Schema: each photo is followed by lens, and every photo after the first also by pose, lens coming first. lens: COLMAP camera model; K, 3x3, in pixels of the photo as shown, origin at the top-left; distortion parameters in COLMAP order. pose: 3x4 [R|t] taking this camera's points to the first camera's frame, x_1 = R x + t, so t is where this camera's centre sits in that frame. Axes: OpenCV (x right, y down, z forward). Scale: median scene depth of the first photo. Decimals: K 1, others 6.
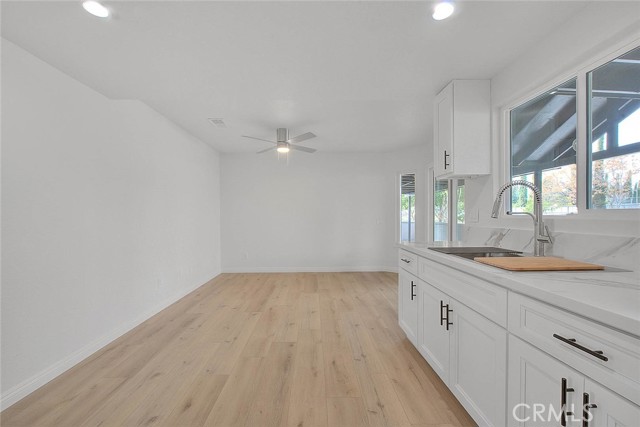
lens RADIAL K [[258.3, 0, 325.0], [0, 258.3, 215.1], [0, 0, 1]] dist [-0.003683, -0.000200]
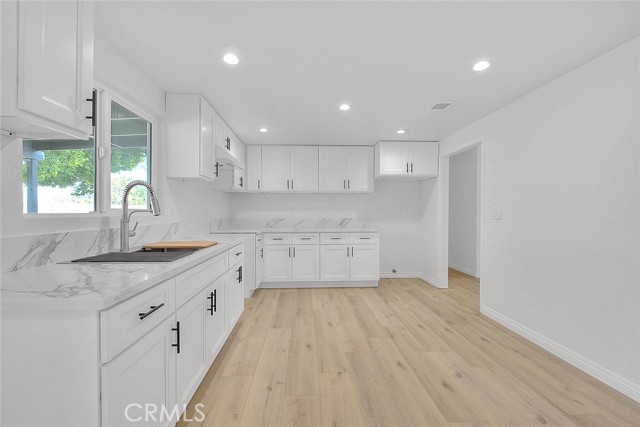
lens RADIAL K [[258.3, 0, 317.8], [0, 258.3, 211.8], [0, 0, 1]] dist [-0.003683, -0.000200]
pose [[-0.999993, 0.003842, -0.000032, 0.008551], [0.003842, 0.999985, 0.003830, -0.003677], [0.000047, 0.003829, -0.999993, 1.657769]]
